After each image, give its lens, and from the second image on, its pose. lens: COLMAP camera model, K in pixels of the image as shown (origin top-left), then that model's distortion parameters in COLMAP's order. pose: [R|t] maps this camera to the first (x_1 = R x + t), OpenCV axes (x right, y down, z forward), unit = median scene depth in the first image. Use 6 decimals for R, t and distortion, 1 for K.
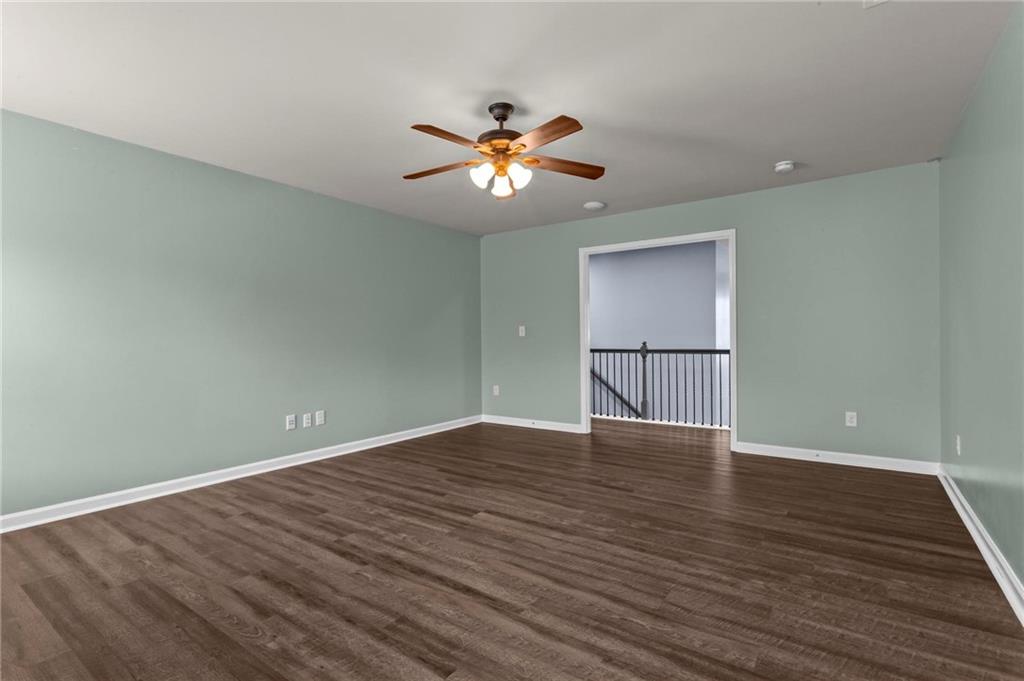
lens RADIAL K [[491.7, 0, 511.3], [0, 491.7, 341.3], [0, 0, 1]] dist [-0.034240, 0.011884]
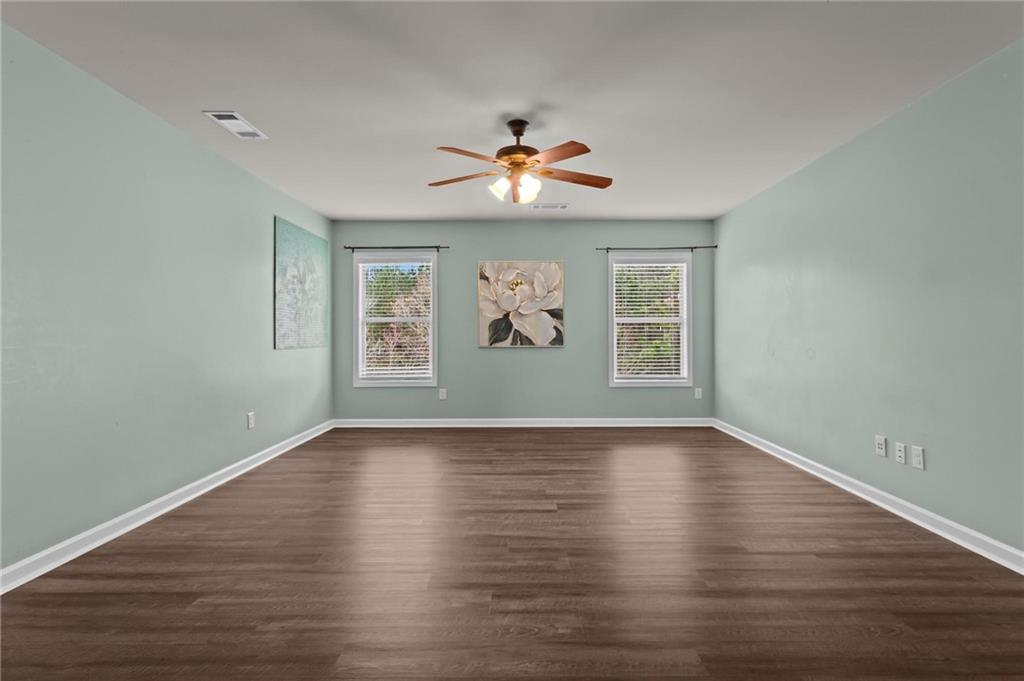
lens RADIAL K [[491.7, 0, 504.0], [0, 491.7, 333.9], [0, 0, 1]] dist [-0.034240, 0.011884]
pose [[-0.833882, 0.011801, -0.551817, 0.605085], [0.006207, 0.999909, 0.012004, -0.020700], [0.551908, 0.006585, -0.833879, 1.866535]]
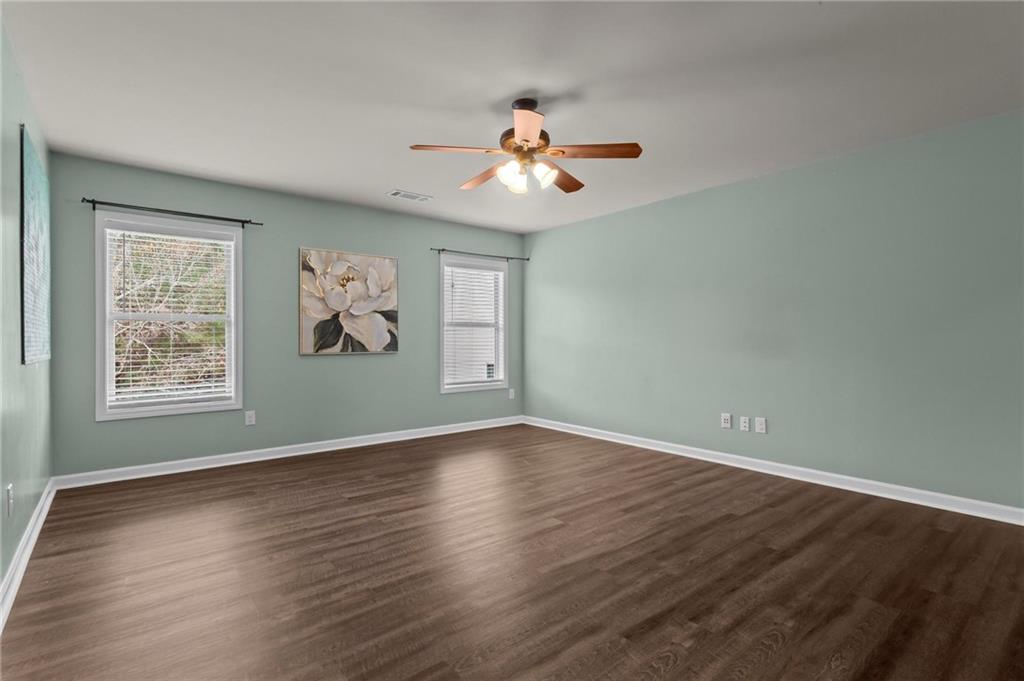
lens RADIAL K [[491.7, 0, 496.3], [0, 491.7, 341.3], [0, 0, 1]] dist [-0.034240, 0.011884]
pose [[-0.290672, 0.015540, -0.956697, 0.924246], [-0.004297, 0.999837, 0.017546, -0.017889], [0.956813, 0.009211, -0.290558, 1.209840]]
